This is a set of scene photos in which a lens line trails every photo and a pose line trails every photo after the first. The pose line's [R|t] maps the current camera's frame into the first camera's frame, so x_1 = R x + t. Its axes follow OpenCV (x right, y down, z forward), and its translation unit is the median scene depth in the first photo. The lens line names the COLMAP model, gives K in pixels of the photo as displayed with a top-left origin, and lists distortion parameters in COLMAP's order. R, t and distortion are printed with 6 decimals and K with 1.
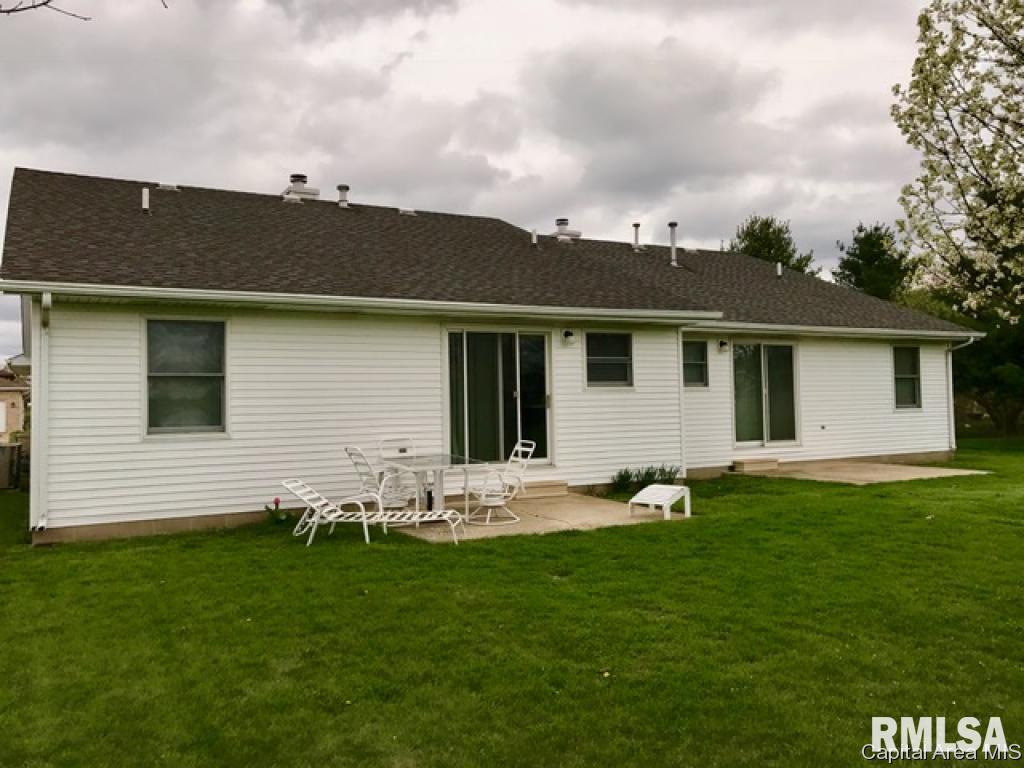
lens RADIAL K [[844.6, 0, 546.3], [0, 844.6, 387.4], [0, 0, 1]] dist [-0.040162, -0.019770]
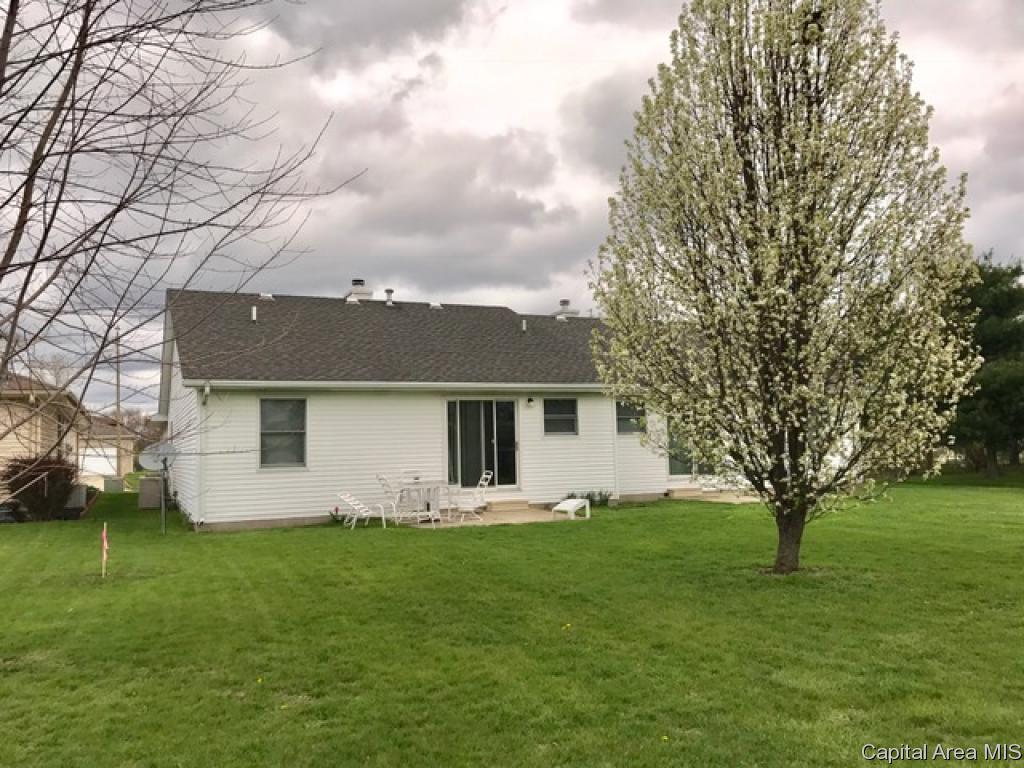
lens RADIAL K [[844.6, 0, 512.0], [0, 844.6, 384.4], [0, 0, 1]] dist [-0.040162, -0.019770]
pose [[0.992107, -0.016786, -0.124268, 0.184335], [0.009840, 0.998365, -0.056306, -0.008249], [0.125010, 0.054639, 0.990650, -0.483703]]
